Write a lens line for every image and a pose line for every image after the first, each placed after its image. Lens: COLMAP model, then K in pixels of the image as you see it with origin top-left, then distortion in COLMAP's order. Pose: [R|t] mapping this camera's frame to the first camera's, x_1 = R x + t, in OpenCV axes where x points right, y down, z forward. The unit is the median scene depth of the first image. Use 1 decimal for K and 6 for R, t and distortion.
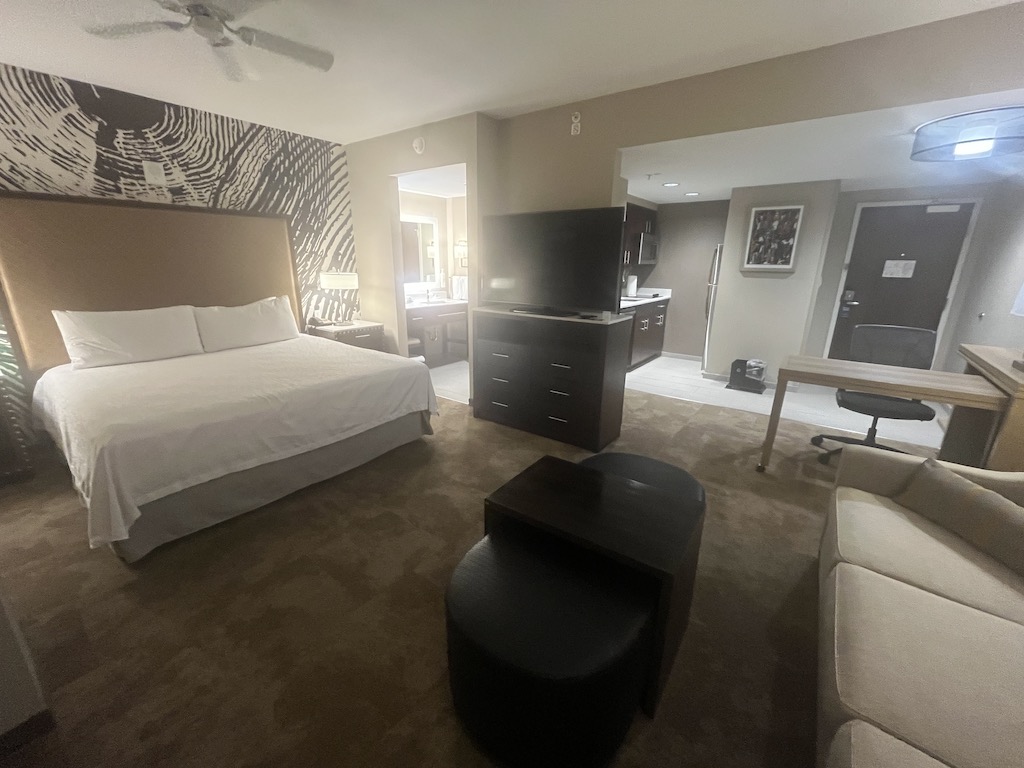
lens RADIAL K [[420.2, 0, 510.5], [0, 420.2, 385.1], [0, 0, 1]] dist [-0.003318, -0.000264]
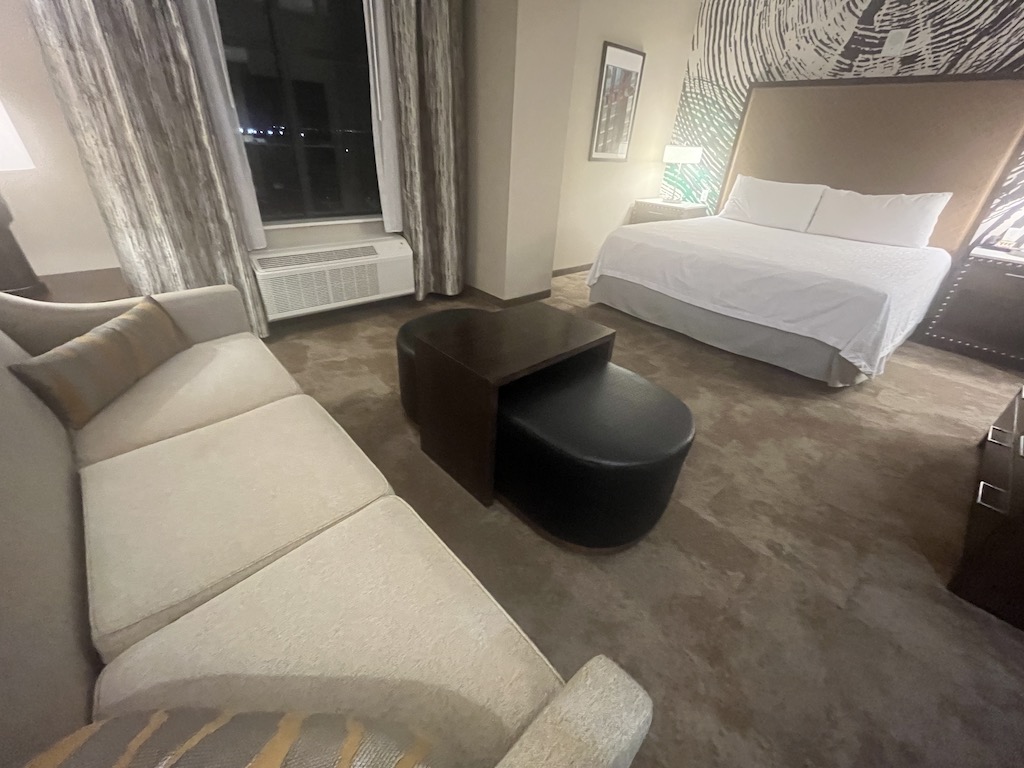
lens RADIAL K [[420.2, 0, 512.3], [0, 420.2, 383.6], [0, 0, 1]] dist [-0.003318, -0.000264]
pose [[-0.199716, 0.473678, -0.857754, 0.498828], [-0.333242, 0.790375, 0.514060, -0.070007], [0.921446, 0.388506, 0.000000, 0.436724]]
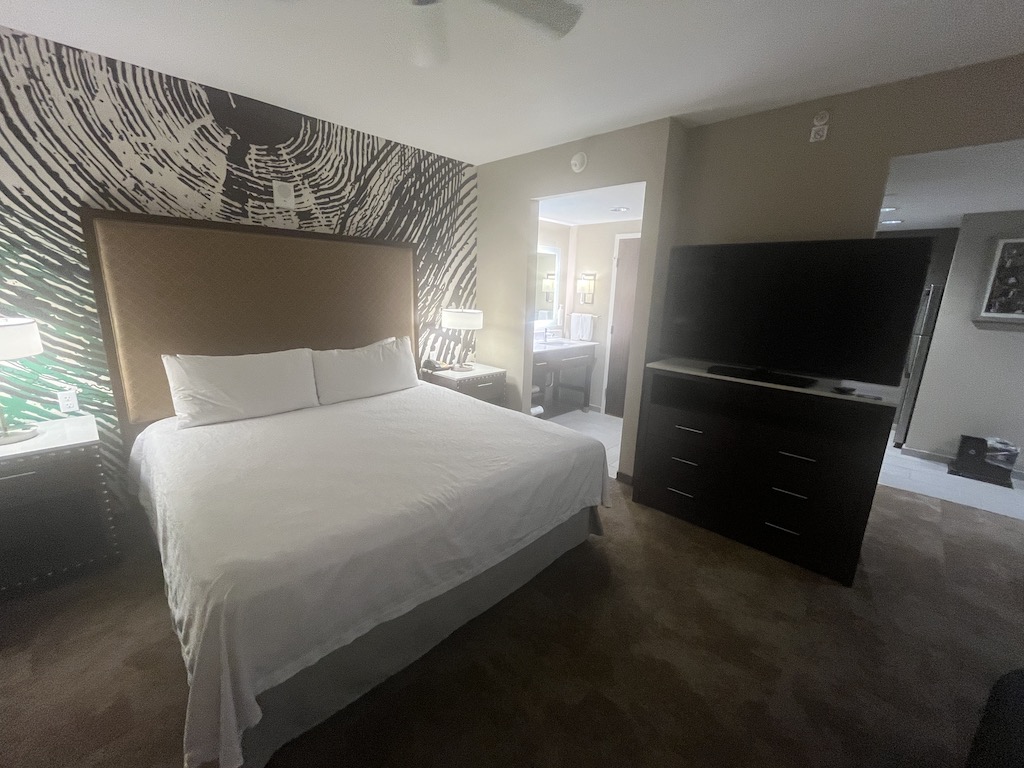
lens RADIAL K [[420.2, 0, 511.1], [0, 420.2, 385.5], [0, 0, 1]] dist [-0.003318, -0.000264]
pose [[0.991704, 0.047918, -0.119280, -0.242863], [-0.054992, 0.996873, -0.056744, -0.085116], [0.116188, 0.062833, 0.991238, 0.206627]]
